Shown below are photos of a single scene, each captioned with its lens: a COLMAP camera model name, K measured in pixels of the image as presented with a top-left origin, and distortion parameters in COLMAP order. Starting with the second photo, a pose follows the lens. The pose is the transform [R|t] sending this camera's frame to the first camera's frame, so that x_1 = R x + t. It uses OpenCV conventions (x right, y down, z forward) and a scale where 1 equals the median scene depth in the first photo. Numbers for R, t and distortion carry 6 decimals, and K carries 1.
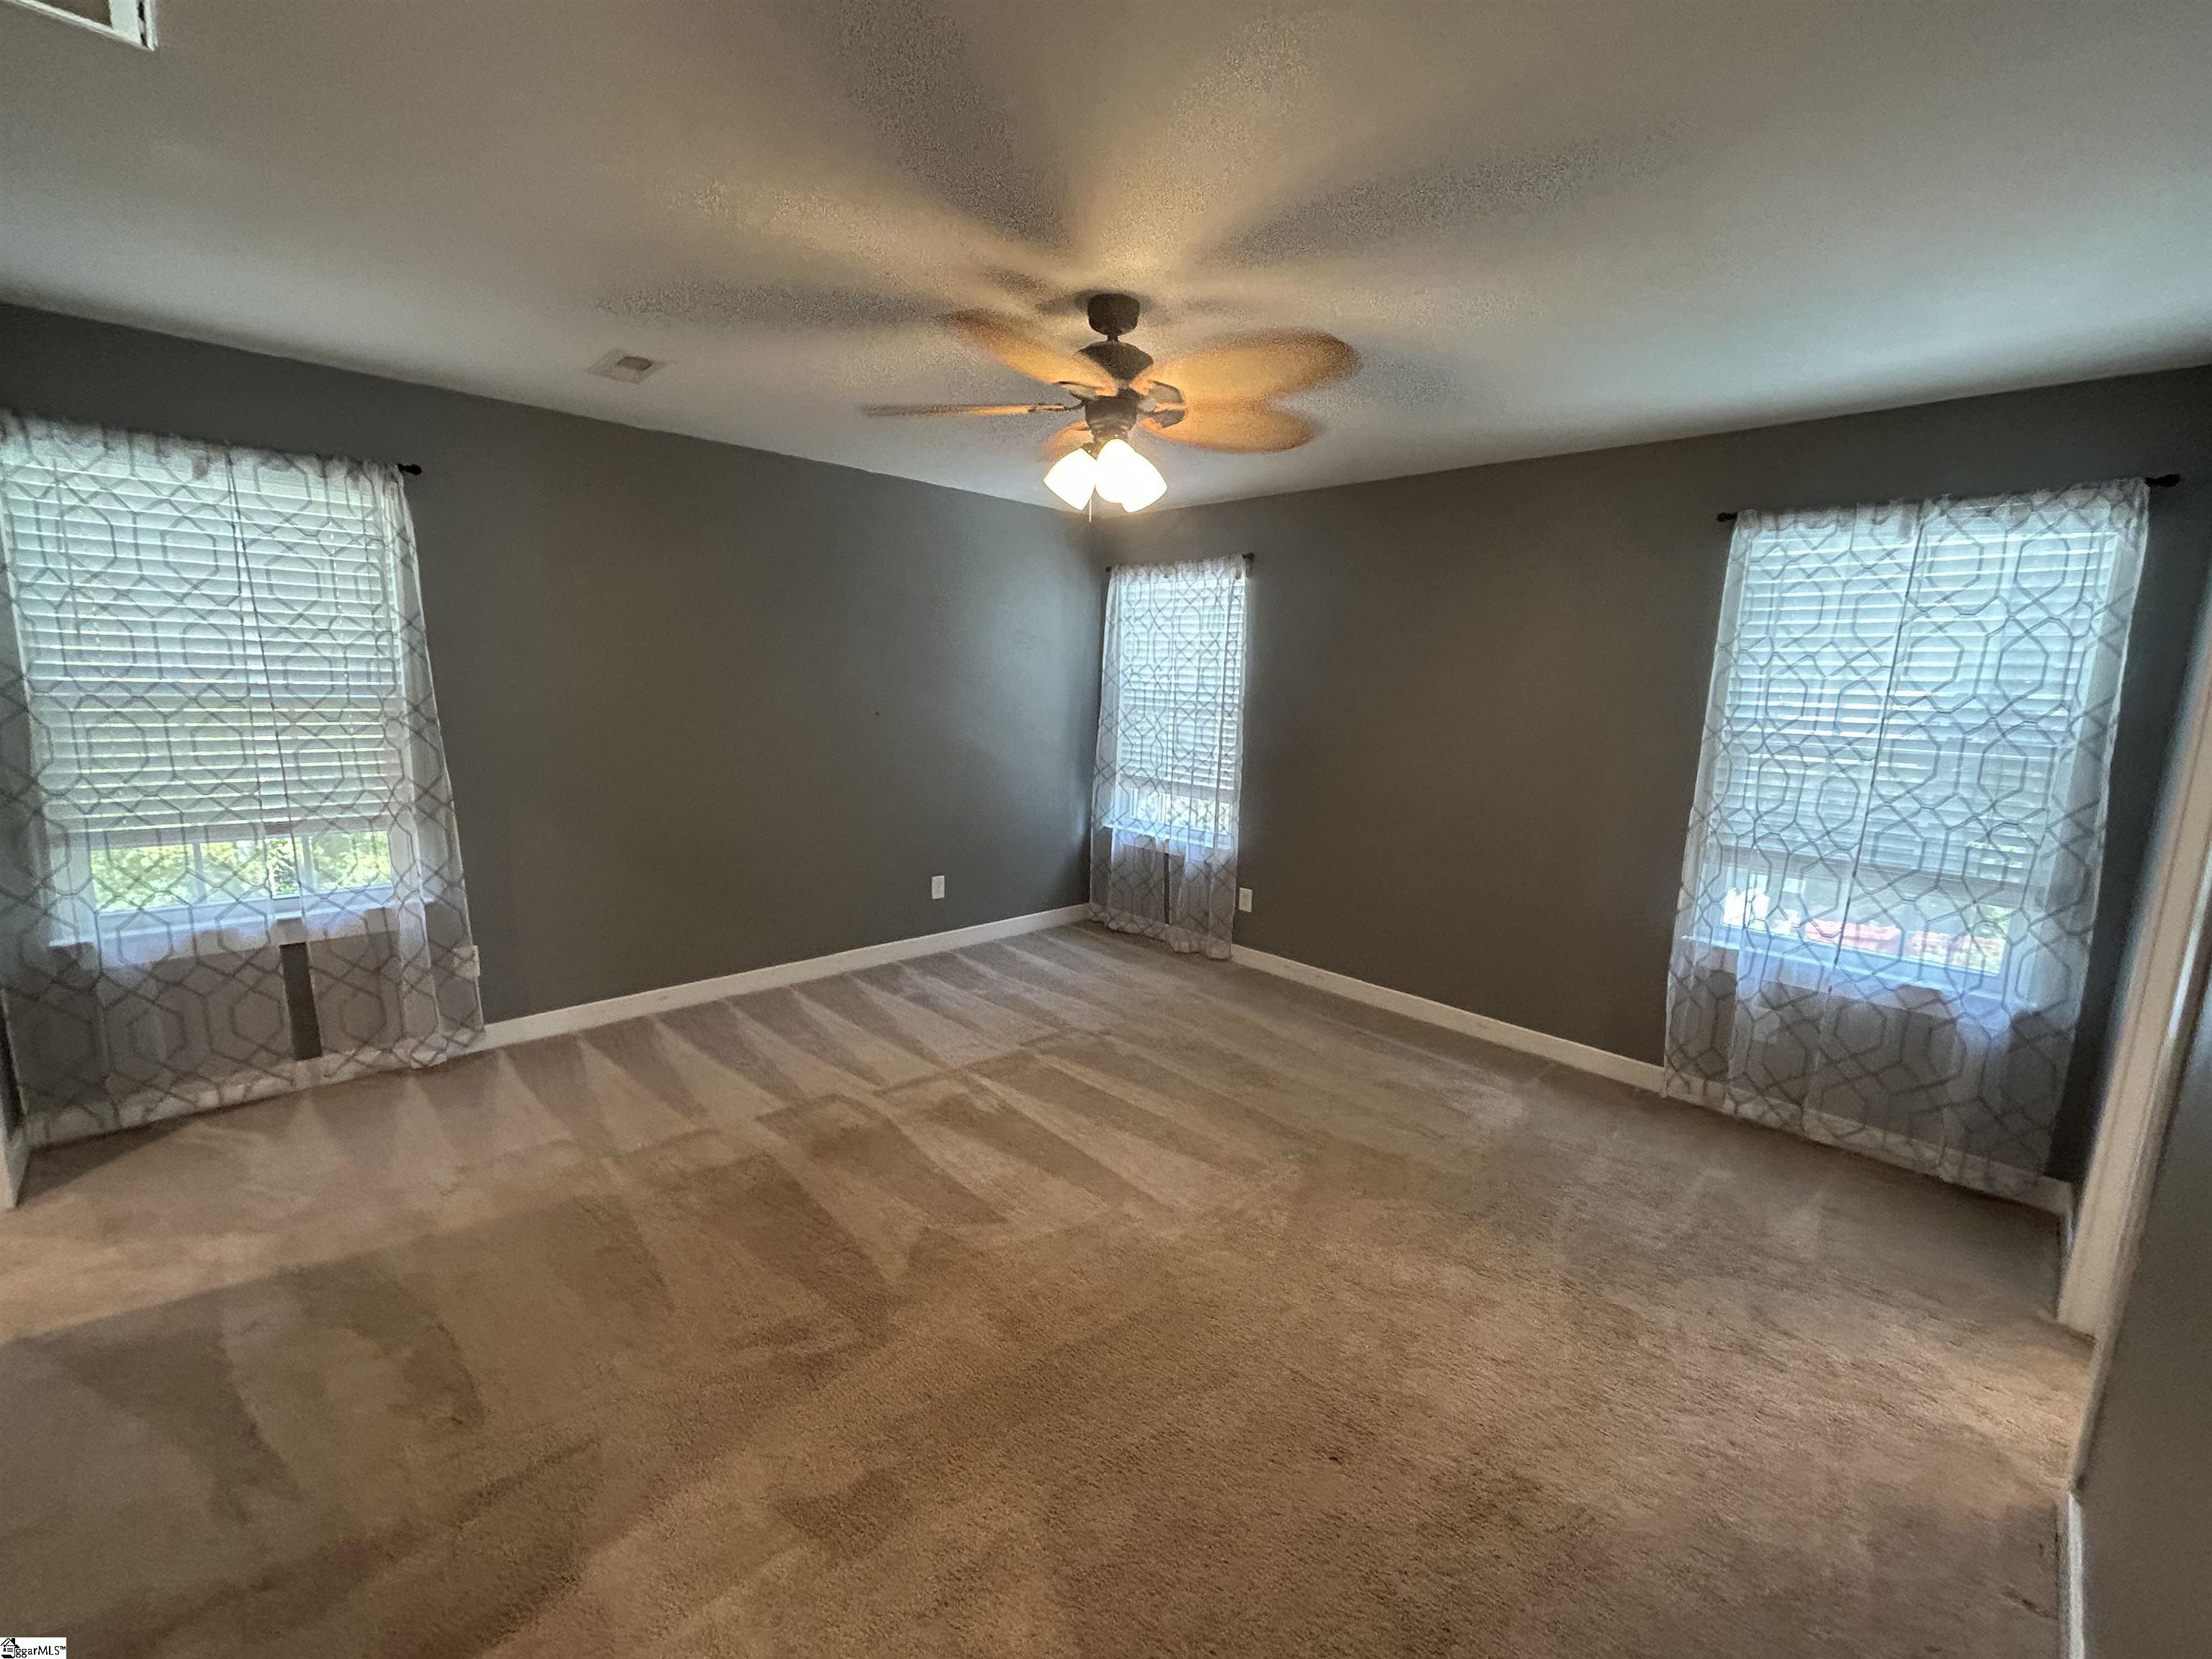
lens RADIAL K [[925.4, 0, 1102.5], [0, 925.4, 833.6], [0, 0, 1]] dist [0.000099, 0.000171]
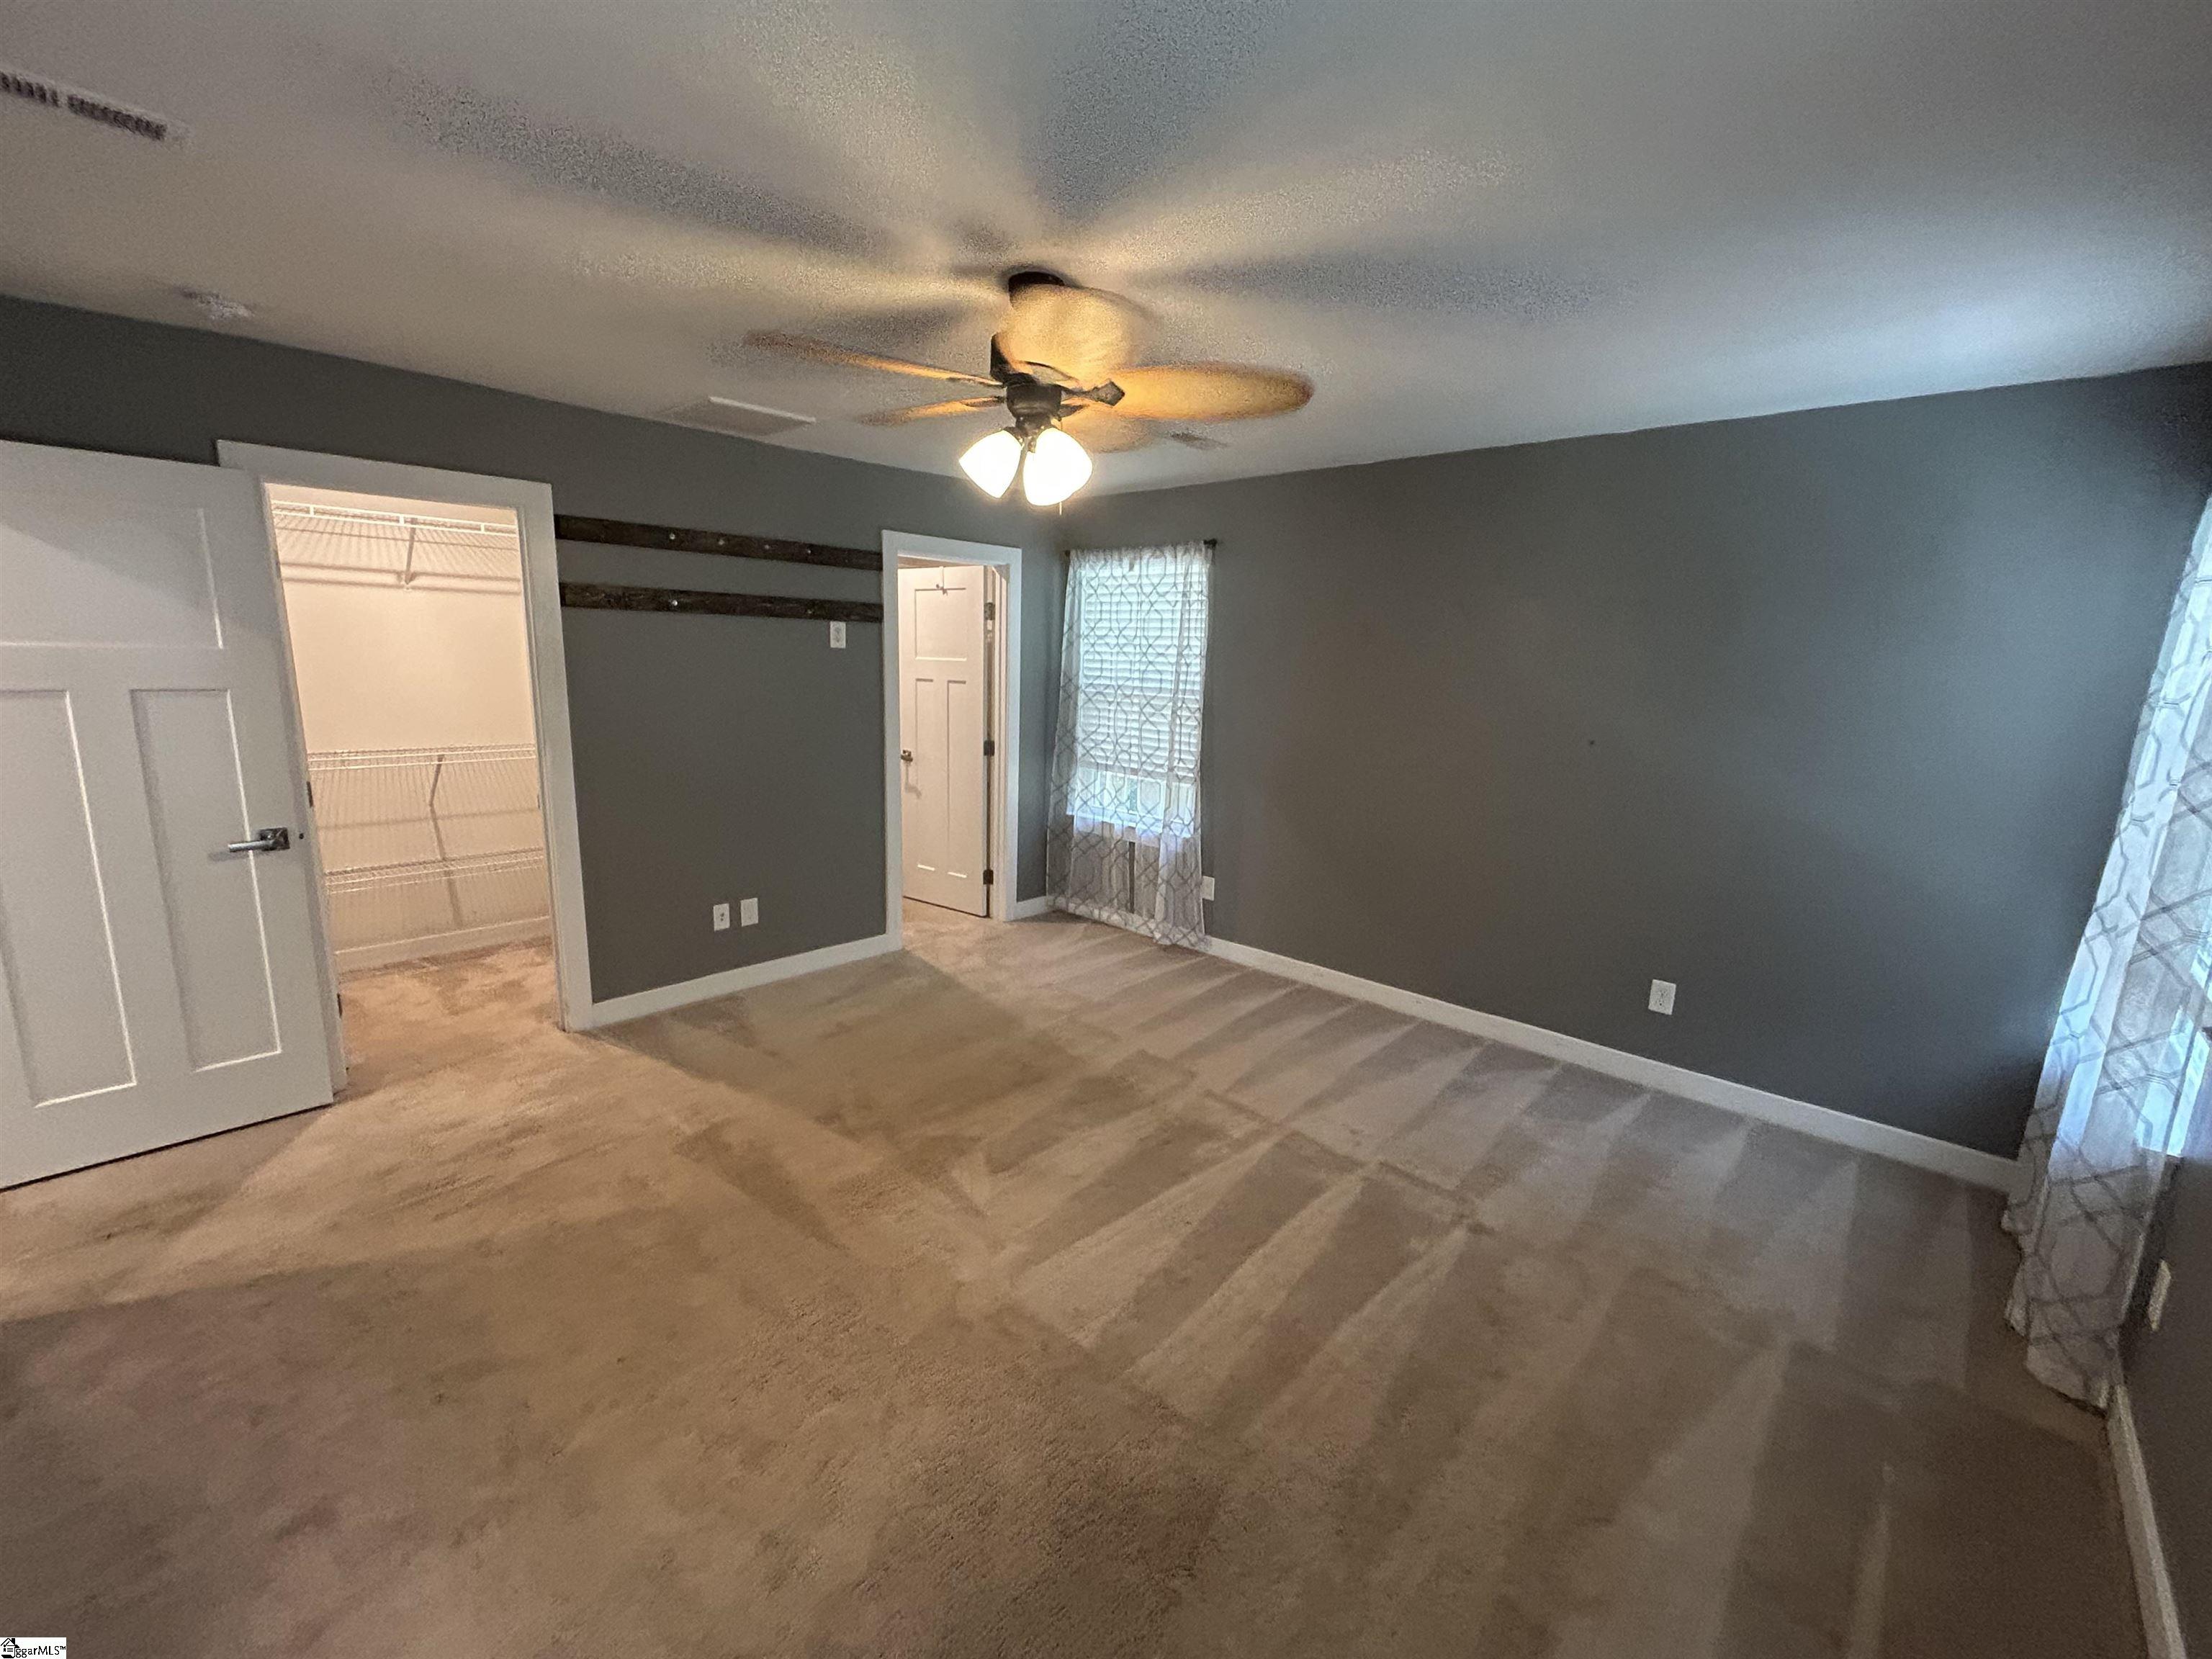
lens RADIAL K [[925.4, 0, 1102.5], [0, 925.4, 833.6], [0, 0, 1]] dist [0.000099, 0.000171]
pose [[0.050157, 0.163368, -0.985289, 0.735900], [-0.196624, 0.968839, 0.150631, -0.131124], [0.979195, 0.186176, 0.080716, 0.779927]]
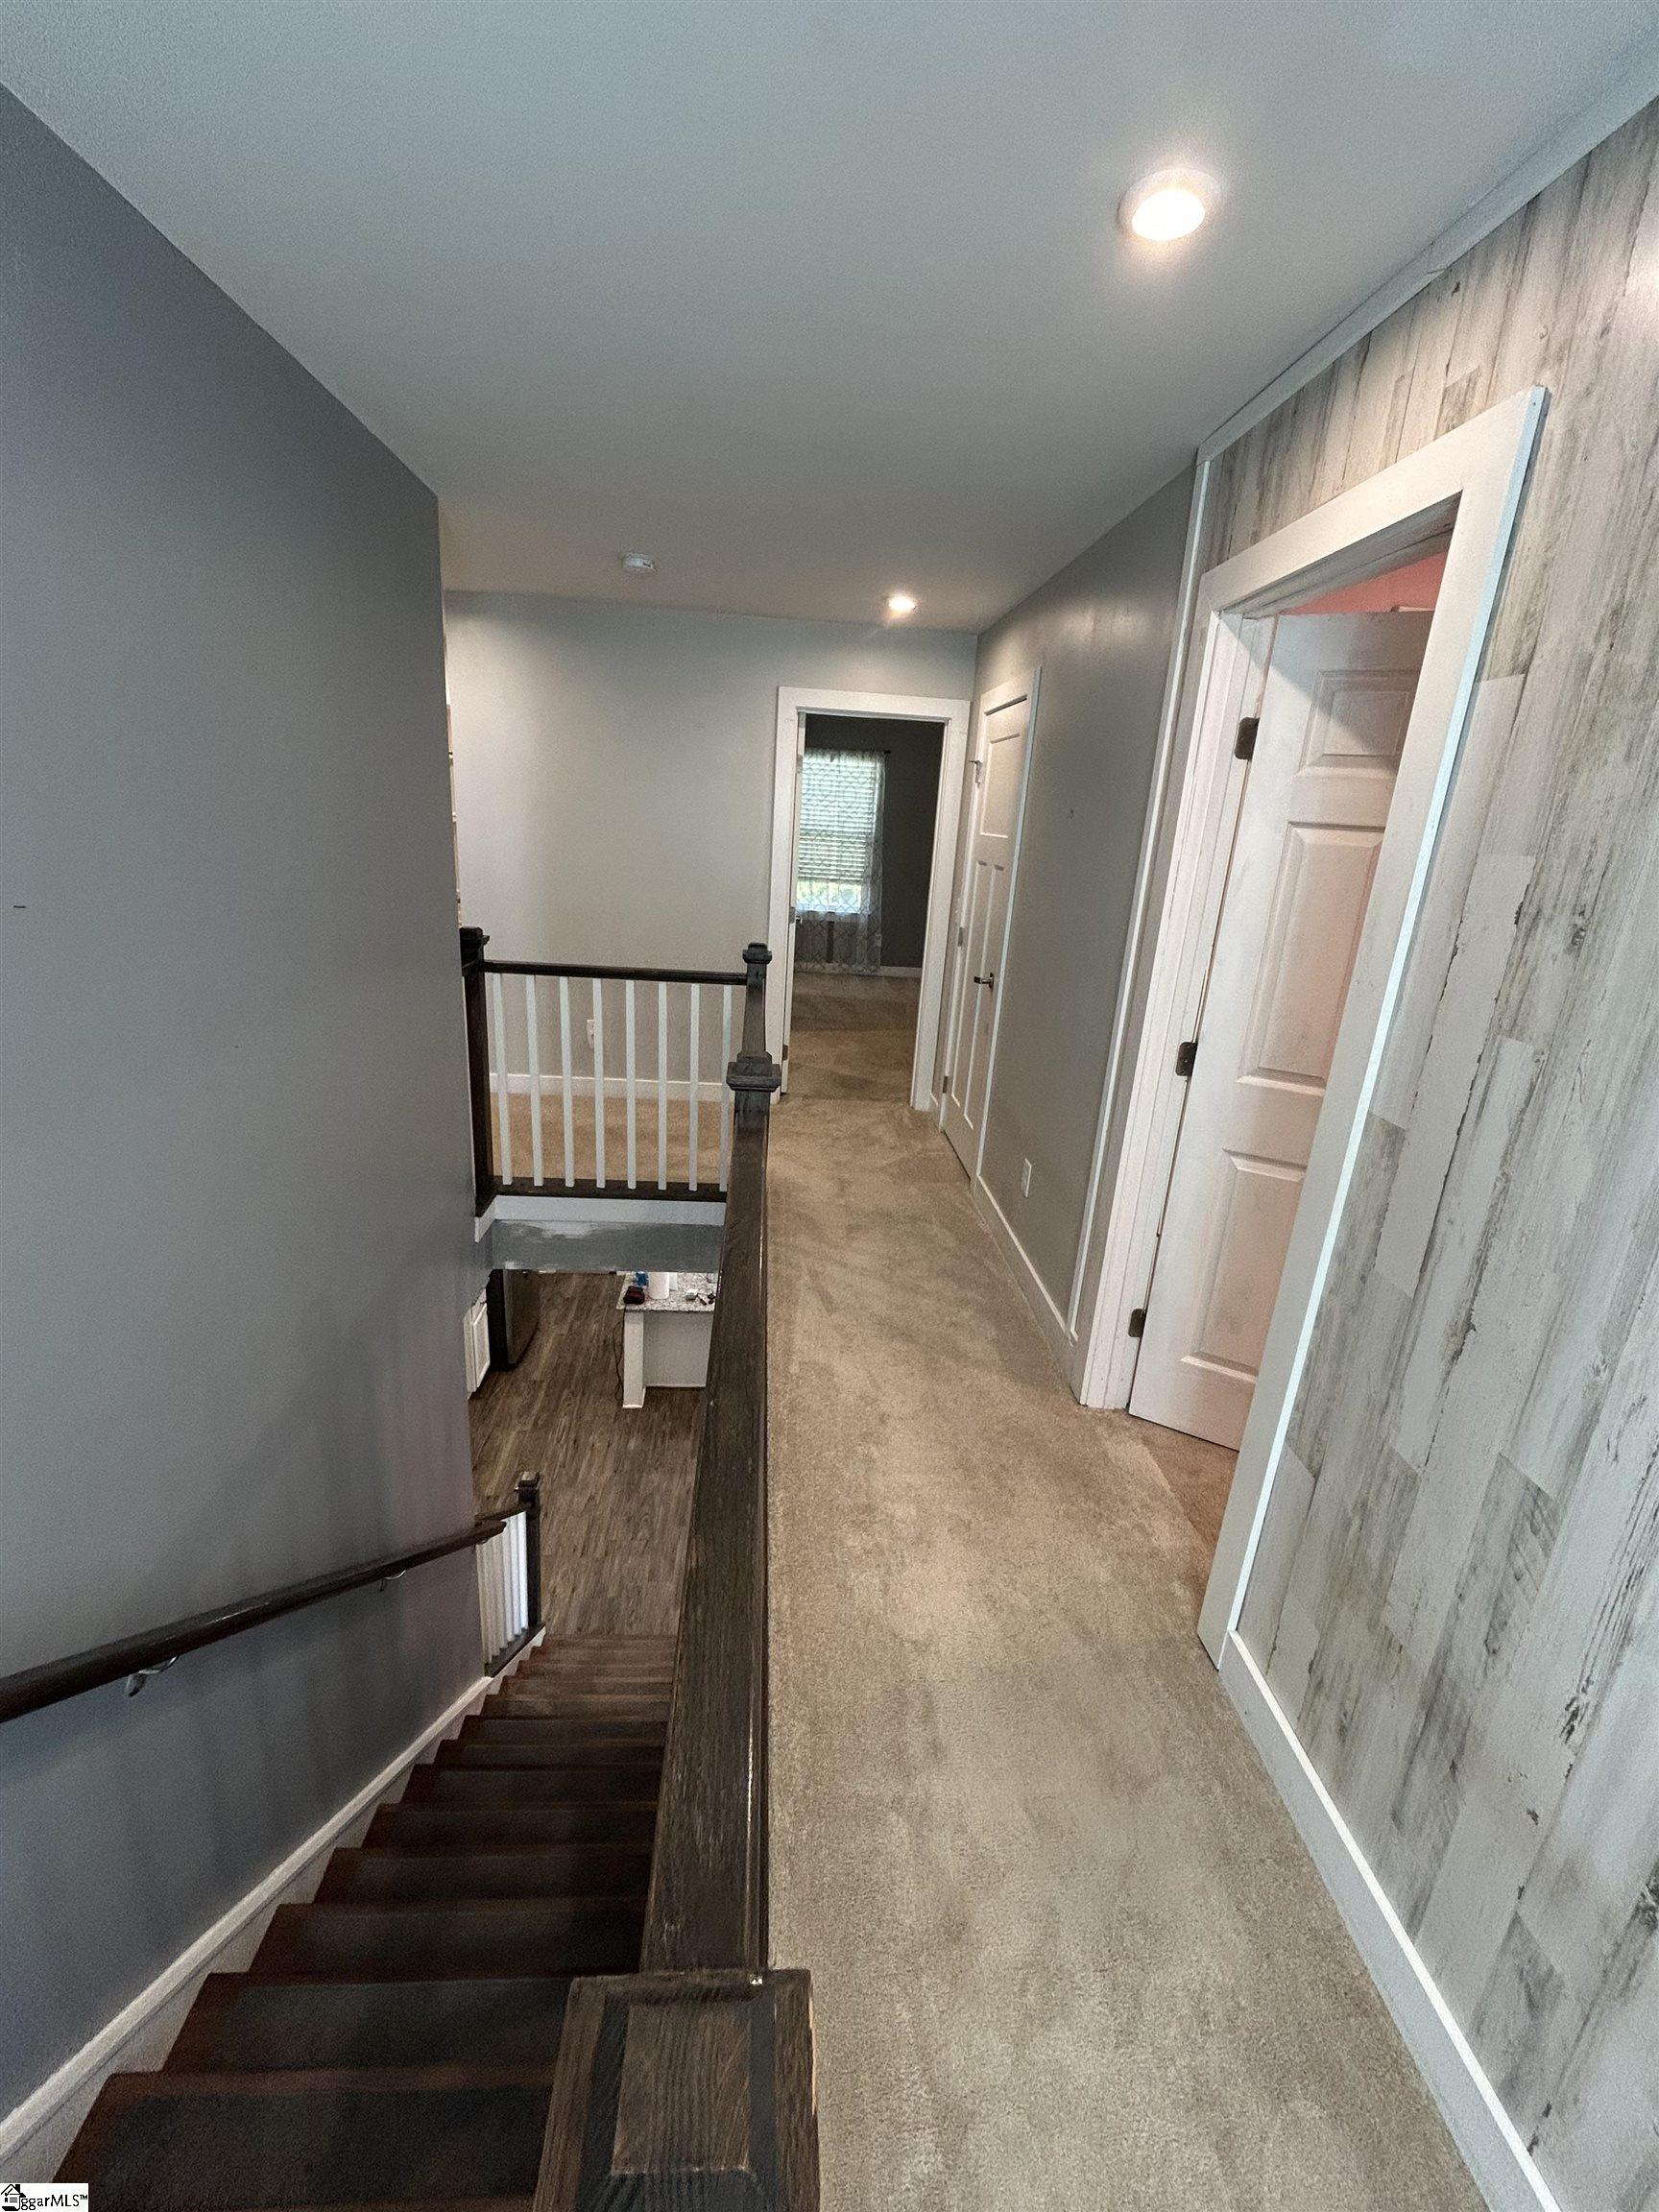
lens RADIAL K [[895.0, 0, 829.5], [0, 895.0, 1106.0], [0, 0, 1]] dist [-0.000694, -0.000125]
pose [[0.763209, 0.212815, -0.610100, 0.961419], [-0.143029, 0.976424, 0.161673, 0.227486], [0.630123, -0.036129, 0.775654, -1.203119]]
